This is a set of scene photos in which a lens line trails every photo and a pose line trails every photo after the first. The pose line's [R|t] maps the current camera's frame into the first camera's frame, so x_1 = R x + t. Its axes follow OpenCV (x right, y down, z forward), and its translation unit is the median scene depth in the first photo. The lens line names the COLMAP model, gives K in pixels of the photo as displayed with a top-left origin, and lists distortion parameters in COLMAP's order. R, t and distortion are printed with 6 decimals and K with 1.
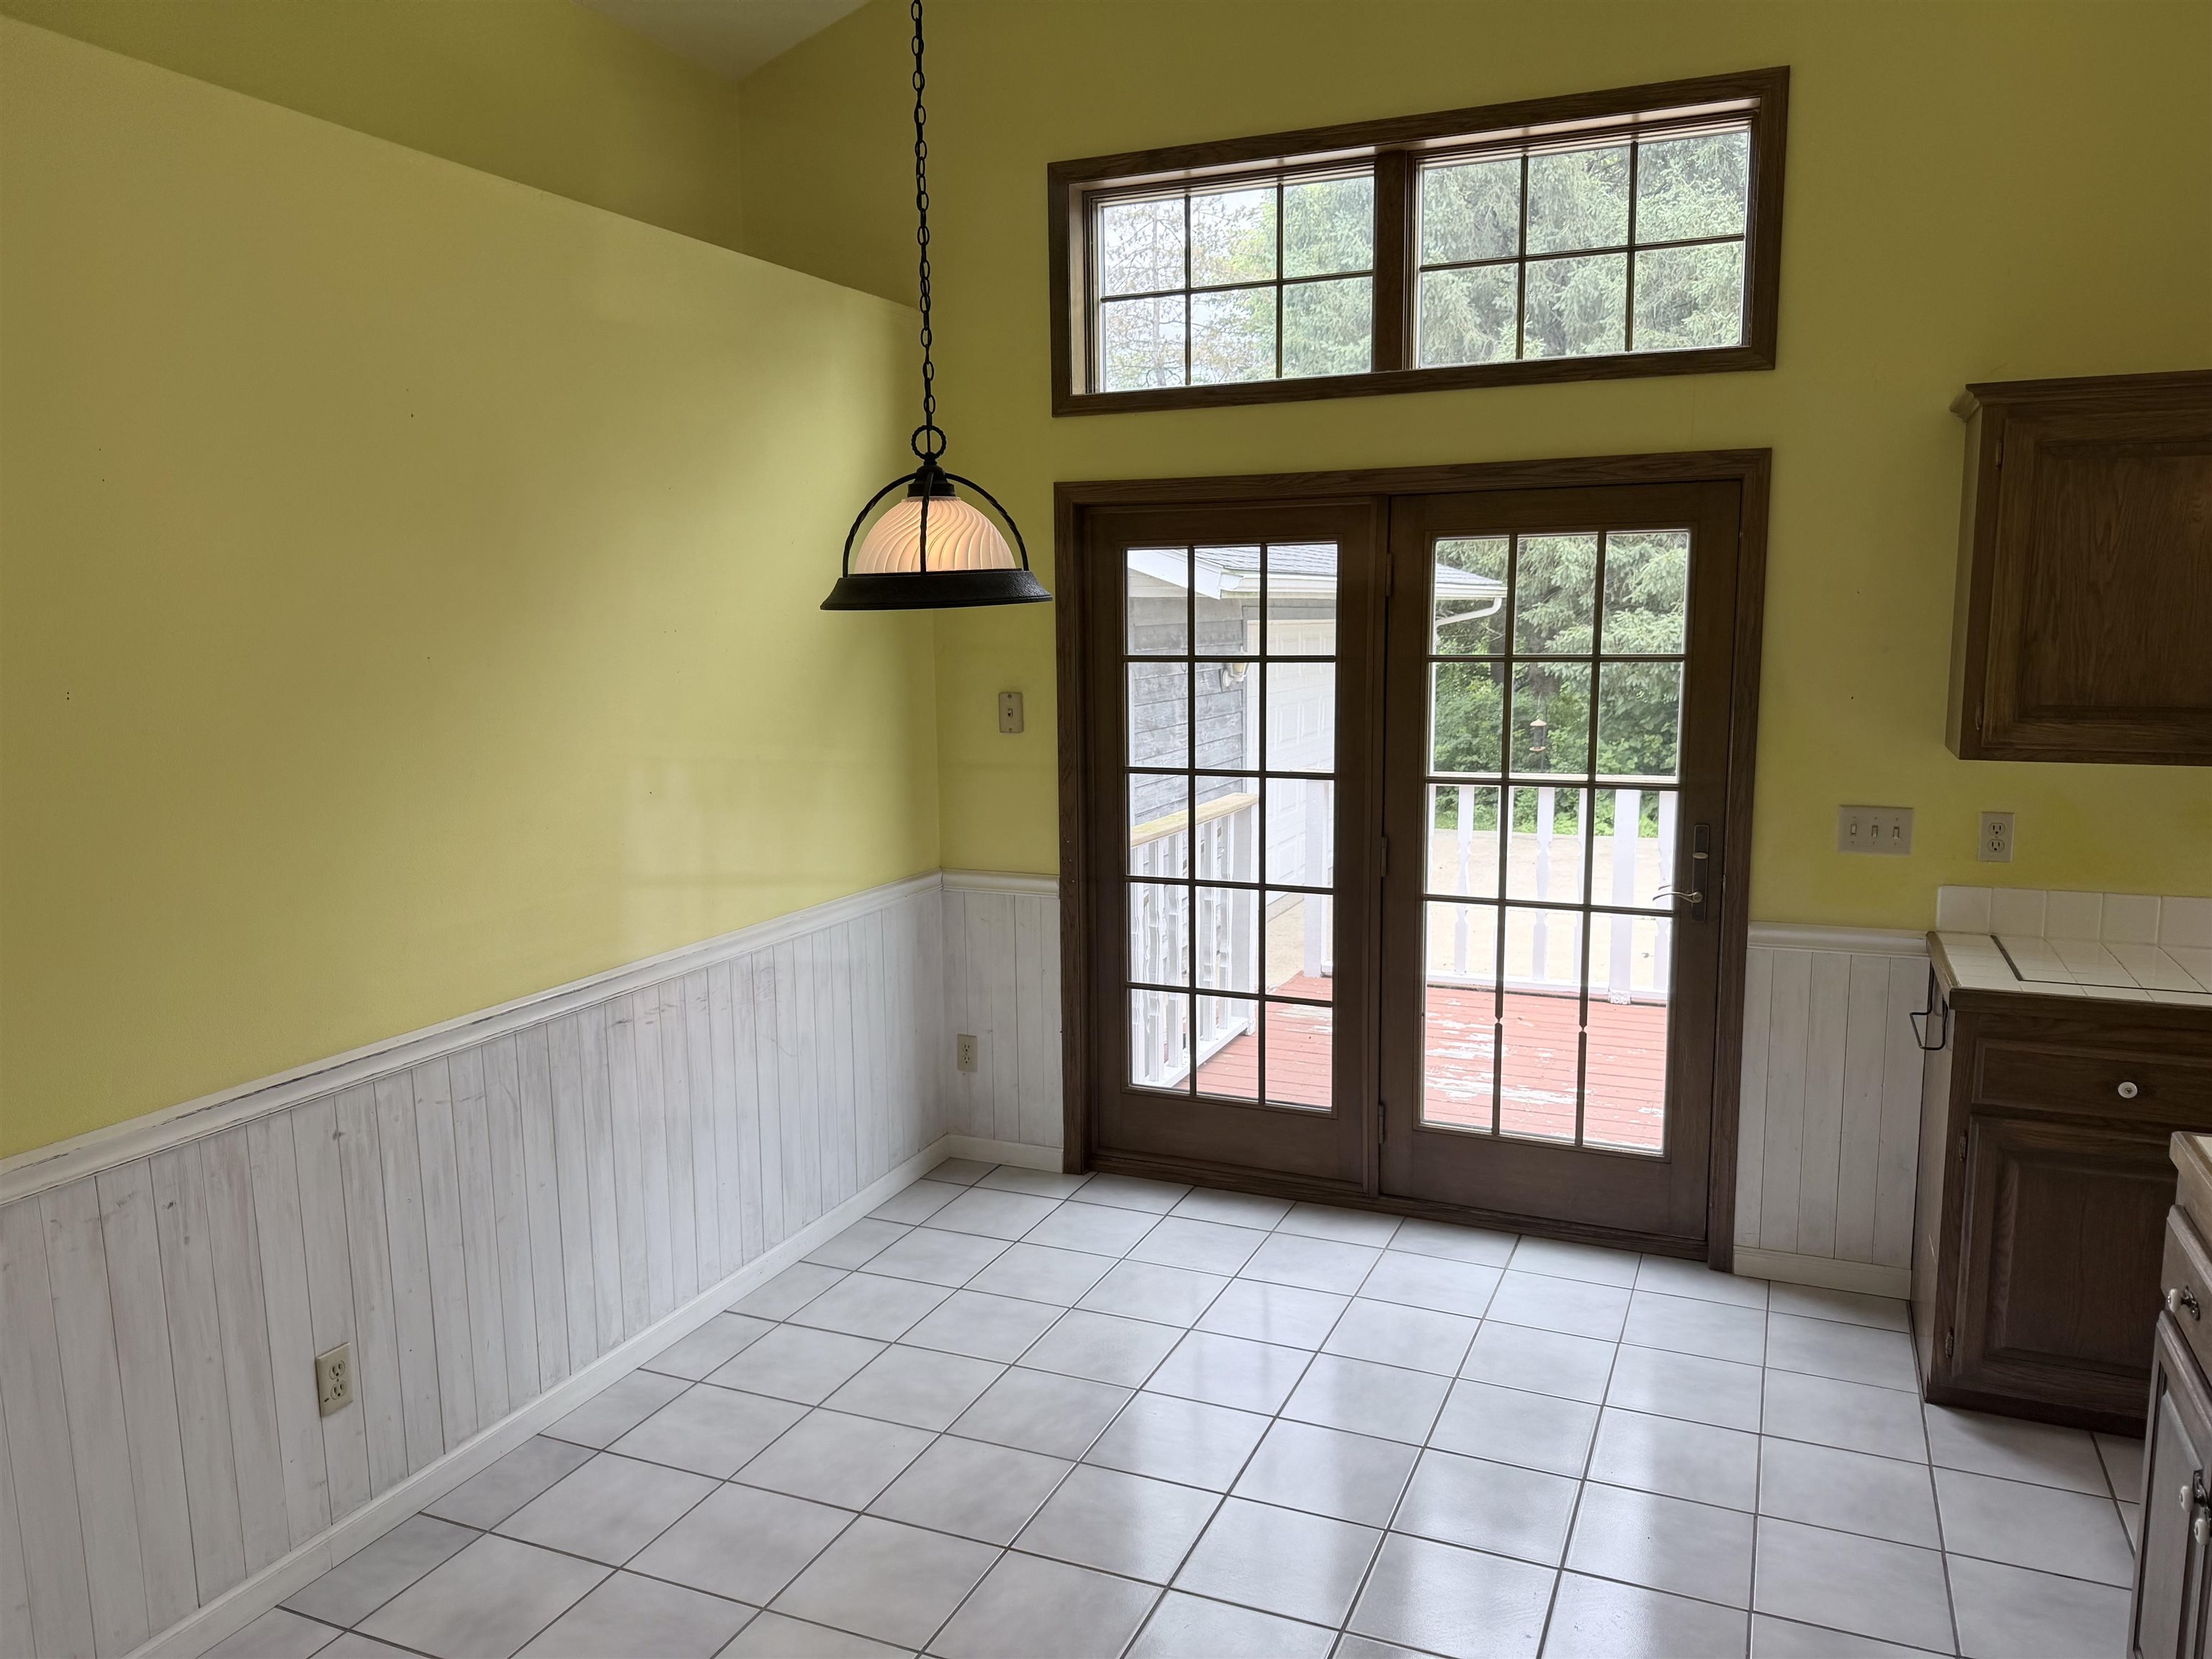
lens RADIAL K [[1563.8, 0, 1106.7], [0, 1563.8, 823.2], [0, 0, 1]] dist [0.042918, -0.034411]
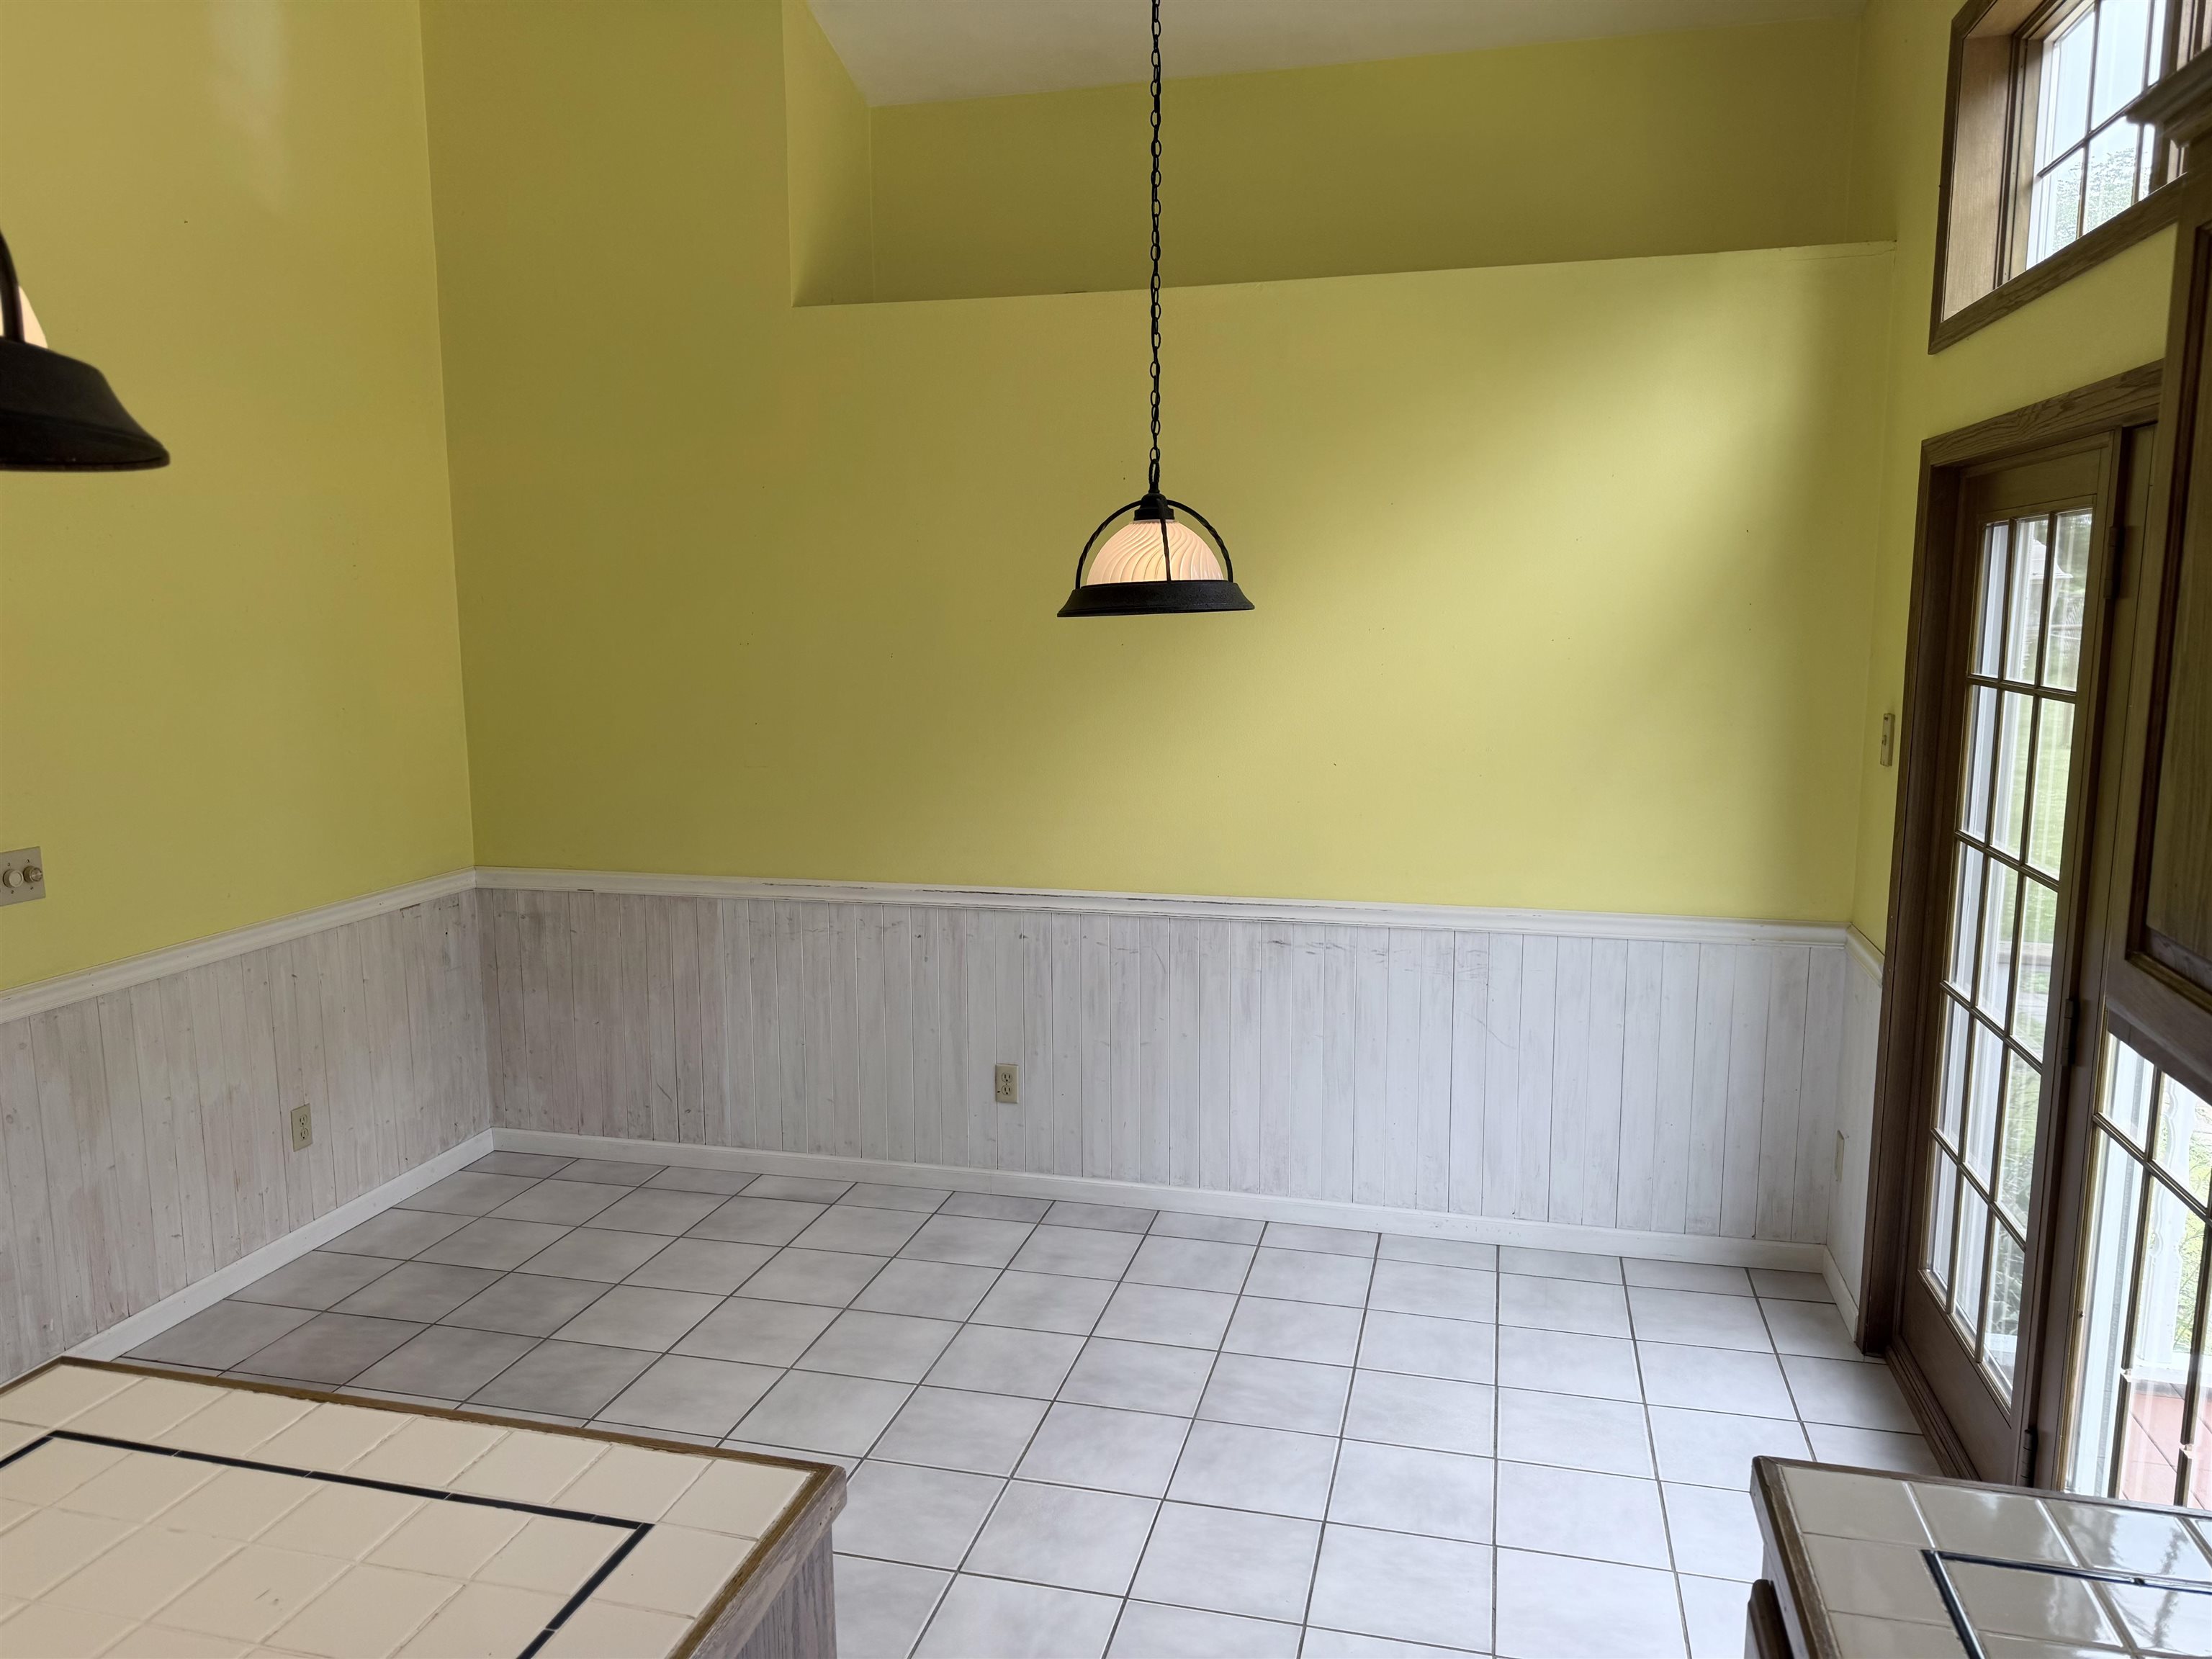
lens RADIAL K [[1563.8, 0, 1102.4], [0, 1563.8, 838.5], [0, 0, 1]] dist [0.042918, -0.034411]
pose [[0.157346, 0.167480, -0.973238, 0.991581], [-0.129753, 0.980477, 0.147748, -0.136292], [0.978982, 0.103033, 0.176005, 0.746973]]
